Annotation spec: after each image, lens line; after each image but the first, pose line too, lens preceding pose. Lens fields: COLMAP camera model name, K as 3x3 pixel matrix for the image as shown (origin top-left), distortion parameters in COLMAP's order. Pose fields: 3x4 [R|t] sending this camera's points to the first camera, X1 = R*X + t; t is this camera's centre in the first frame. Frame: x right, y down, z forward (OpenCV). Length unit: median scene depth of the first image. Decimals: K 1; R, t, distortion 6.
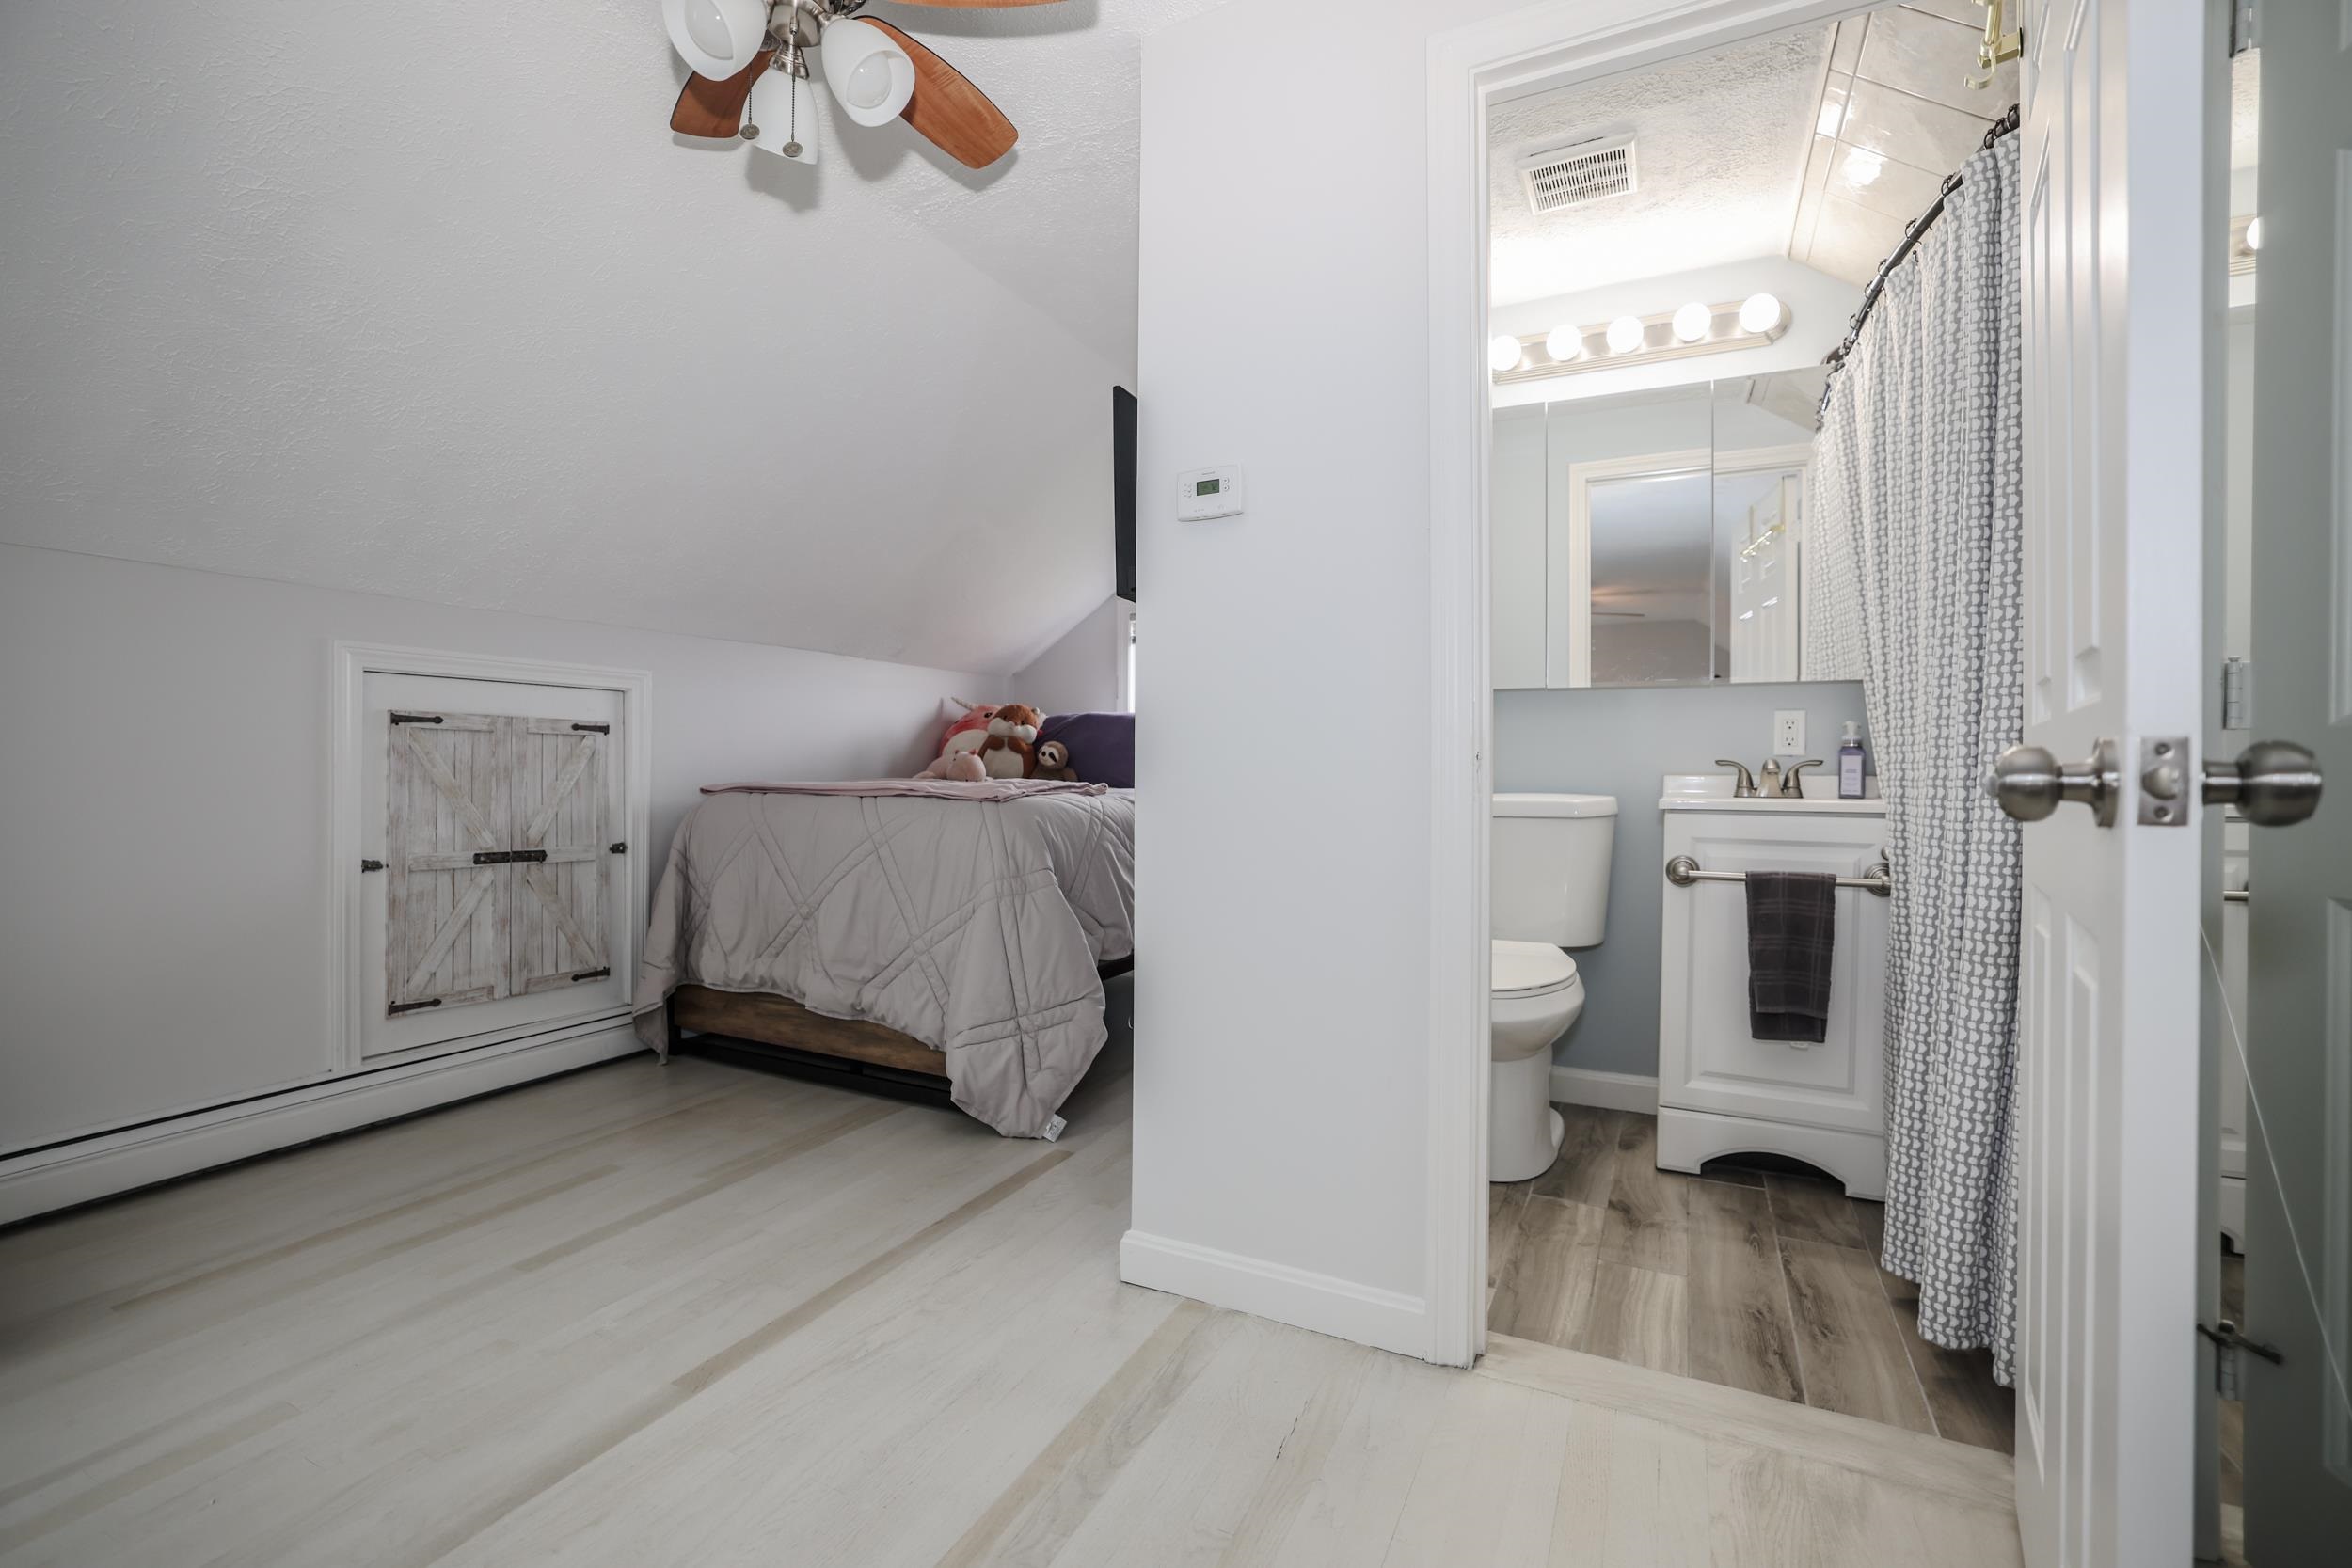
lens RADIAL K [[1051.2, 0, 1186.0], [0, 1051.2, 780.9], [0, 0, 1]] dist [-0.030925, 0.007565]
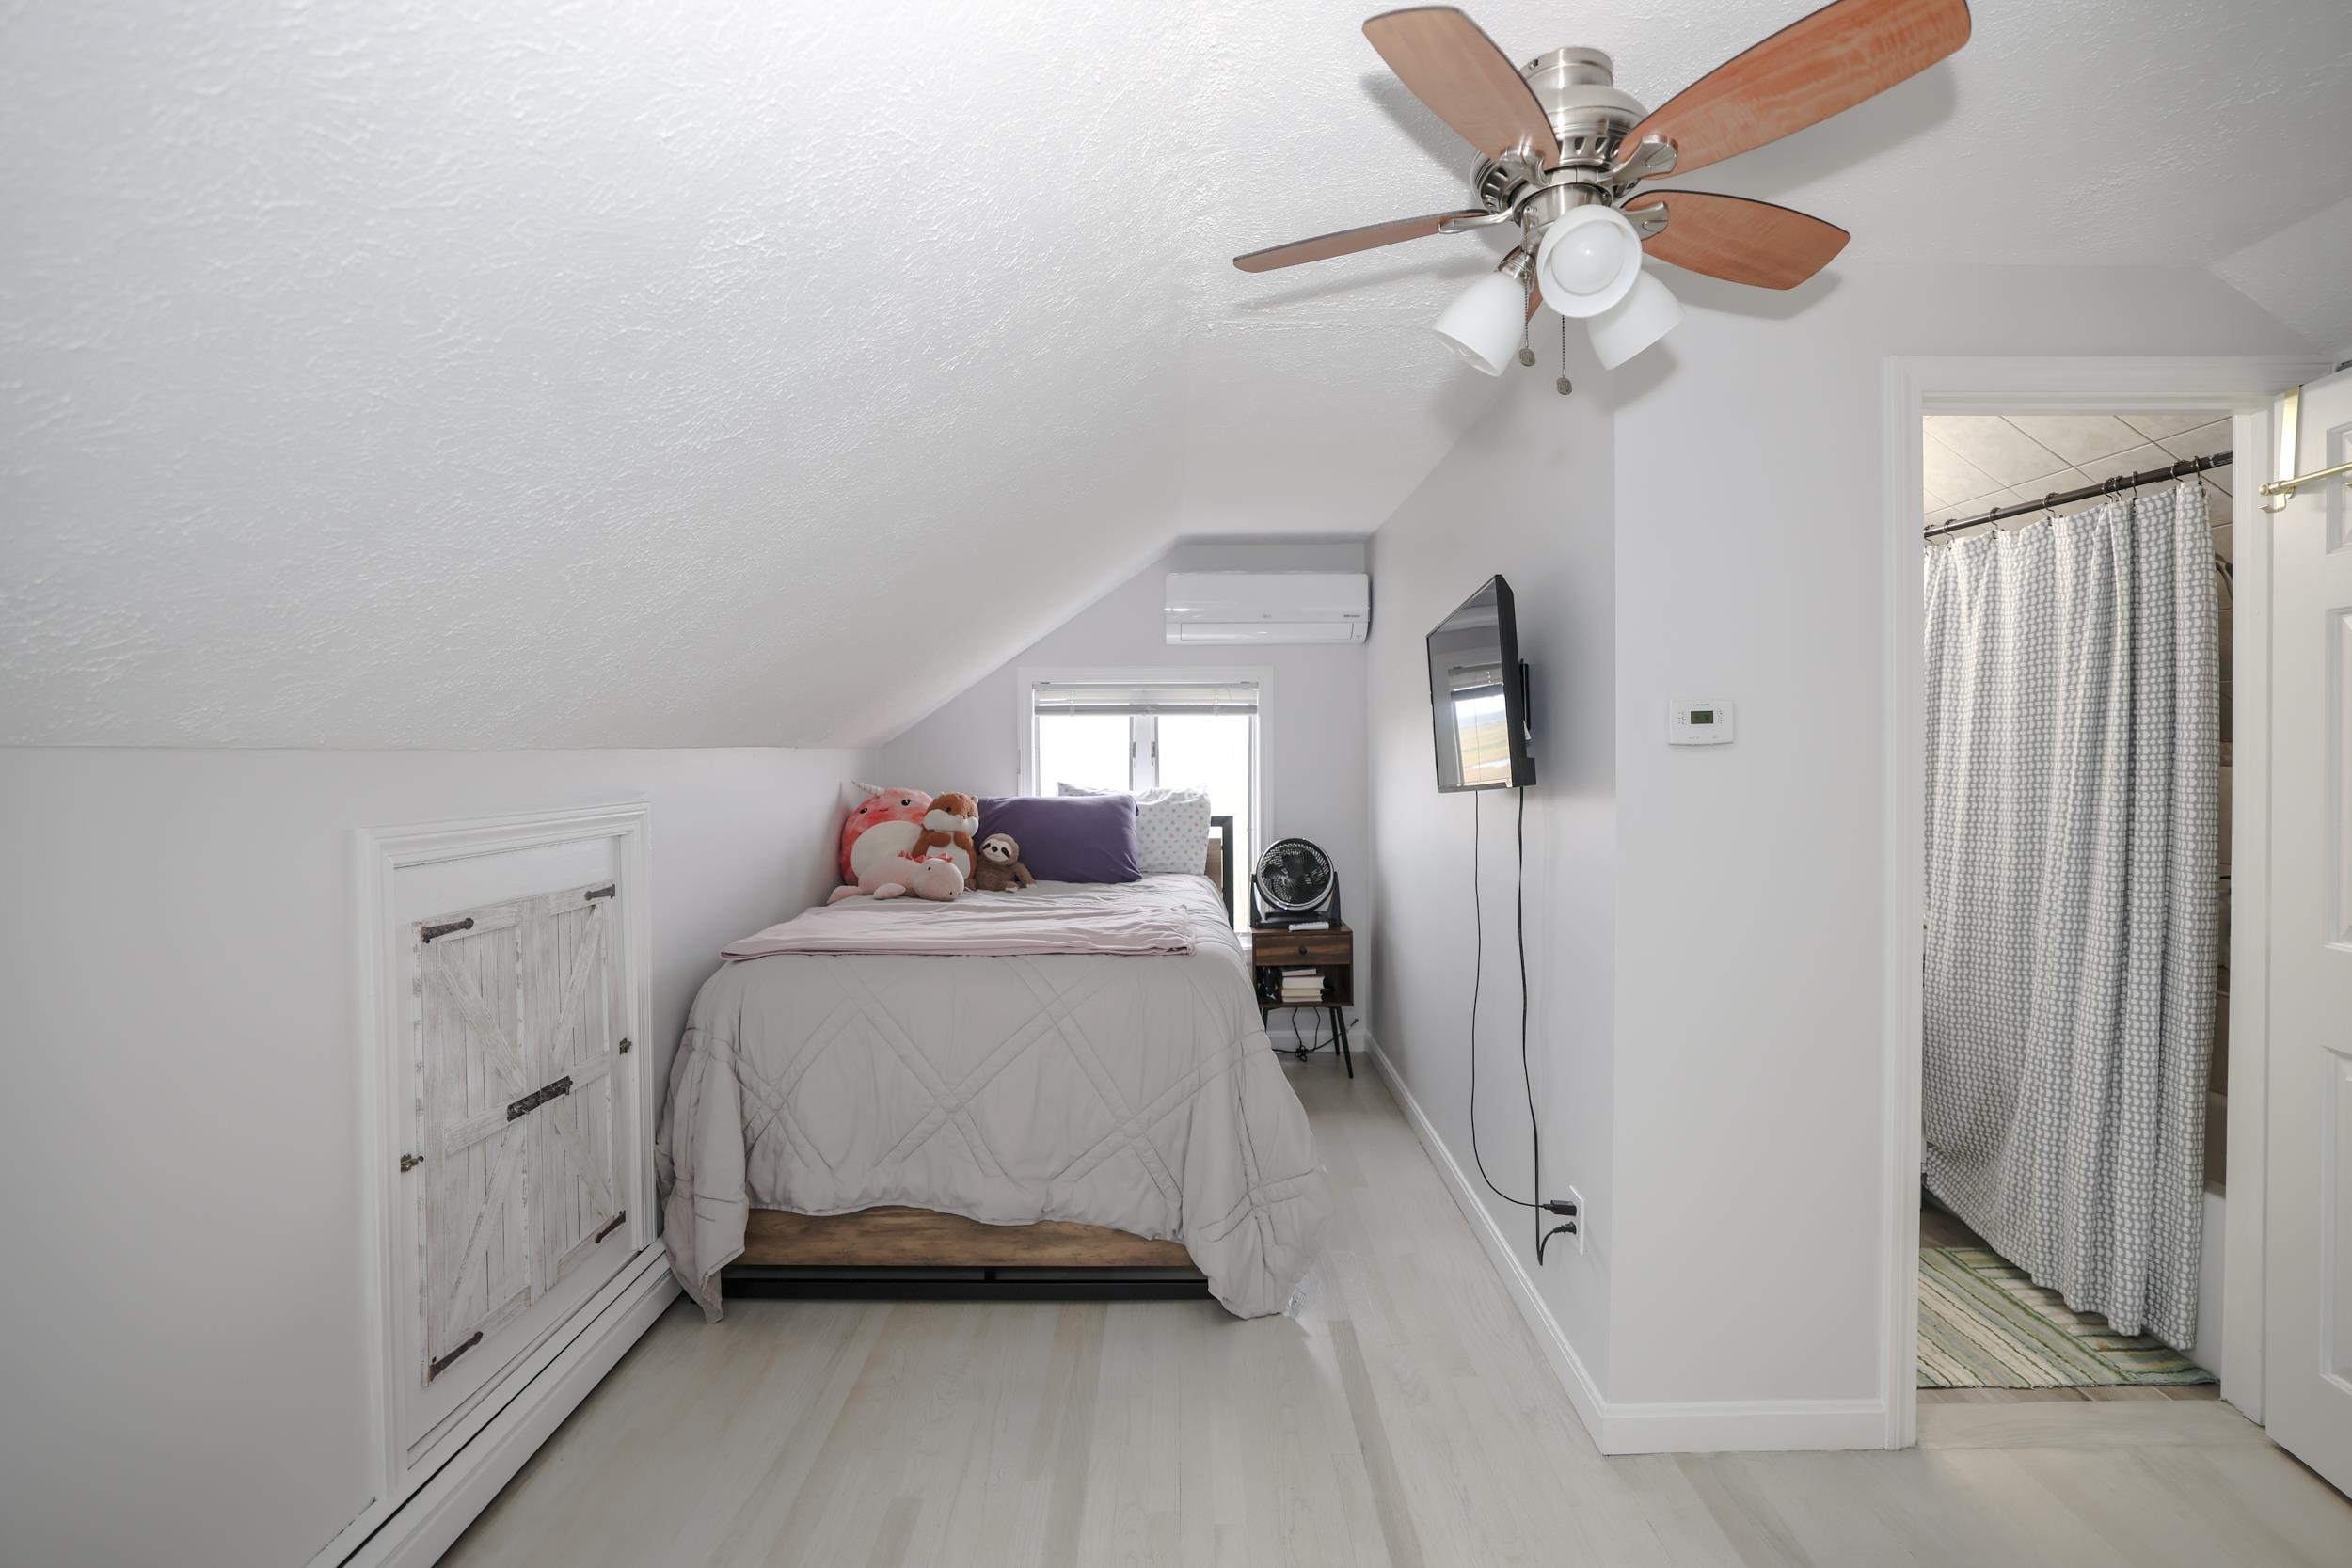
lens RADIAL K [[1051.2, 0, 1184.1], [0, 1051.2, 767.7], [0, 0, 1]] dist [-0.030925, 0.007565]
pose [[0.884386, -0.019356, 0.466356, -0.599480], [0.013302, 0.999779, 0.016270, -0.157877], [-0.466567, -0.008185, 0.884448, 0.183080]]
